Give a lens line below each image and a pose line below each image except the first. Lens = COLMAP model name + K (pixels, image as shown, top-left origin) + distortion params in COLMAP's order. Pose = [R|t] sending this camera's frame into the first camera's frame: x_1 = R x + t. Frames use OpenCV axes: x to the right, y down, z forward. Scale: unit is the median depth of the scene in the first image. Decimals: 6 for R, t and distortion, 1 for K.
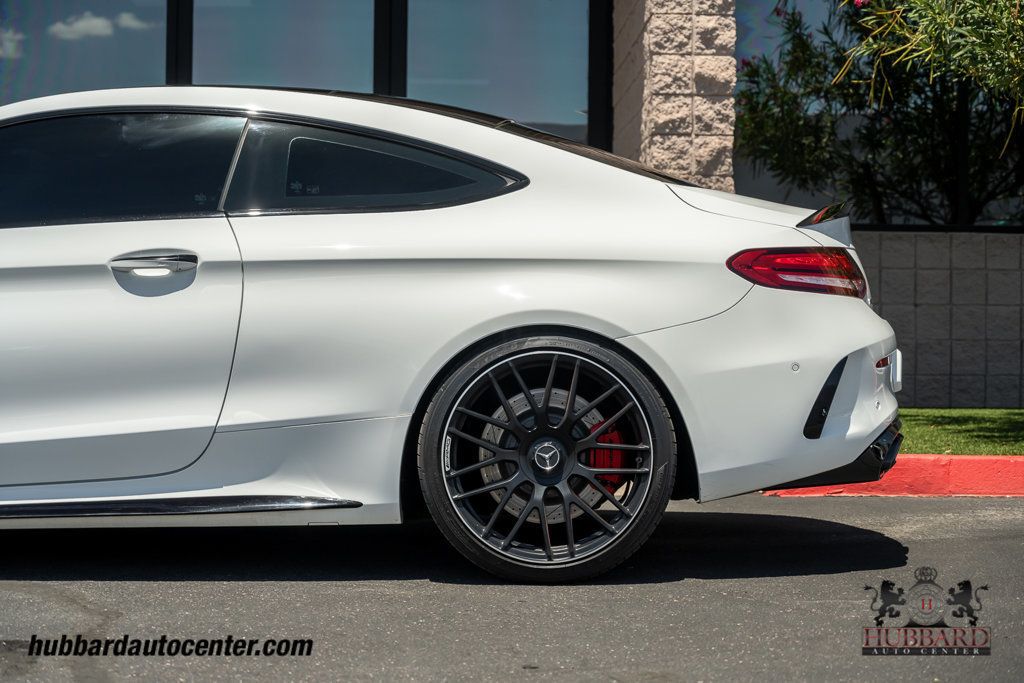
lens RADIAL K [[2043.2, 0, 512.0], [0, 2043.2, 341.5], [0, 0, 1]] dist [-0.071451, -0.119251]
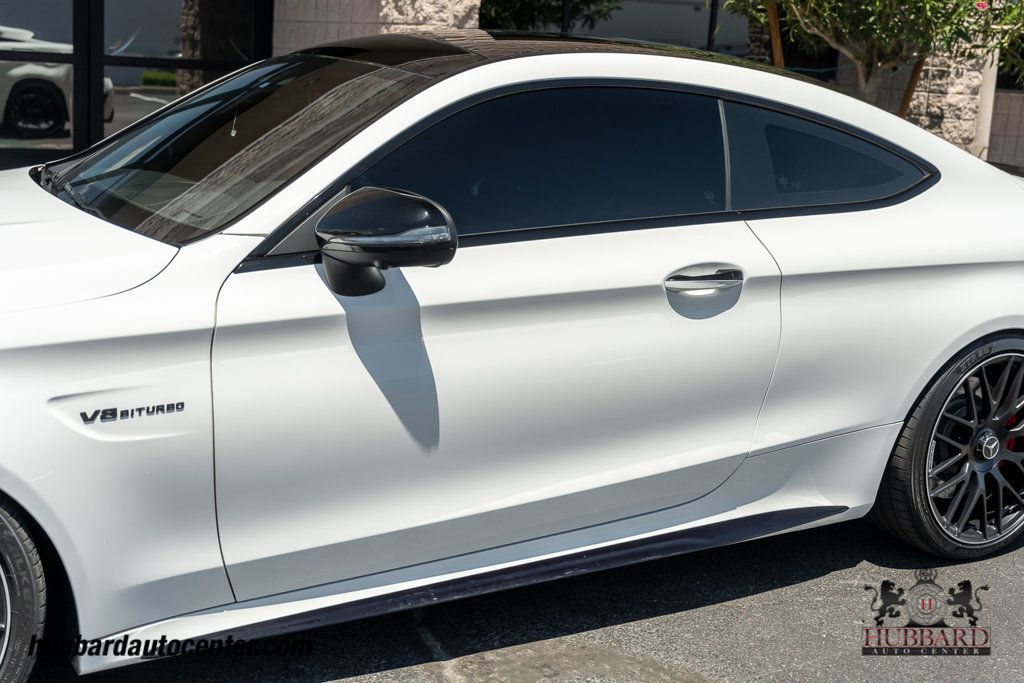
lens RADIAL K [[1280.2, 0, 512.0], [0, 1280.2, 341.5], [0, 0, 1]] dist [-0.041348, -0.010061]
pose [[0.864097, -0.063928, 0.499249, -0.530061], [-0.054915, 0.974006, 0.219767, -0.131108], [-0.500320, -0.217316, 0.838125, 0.572875]]
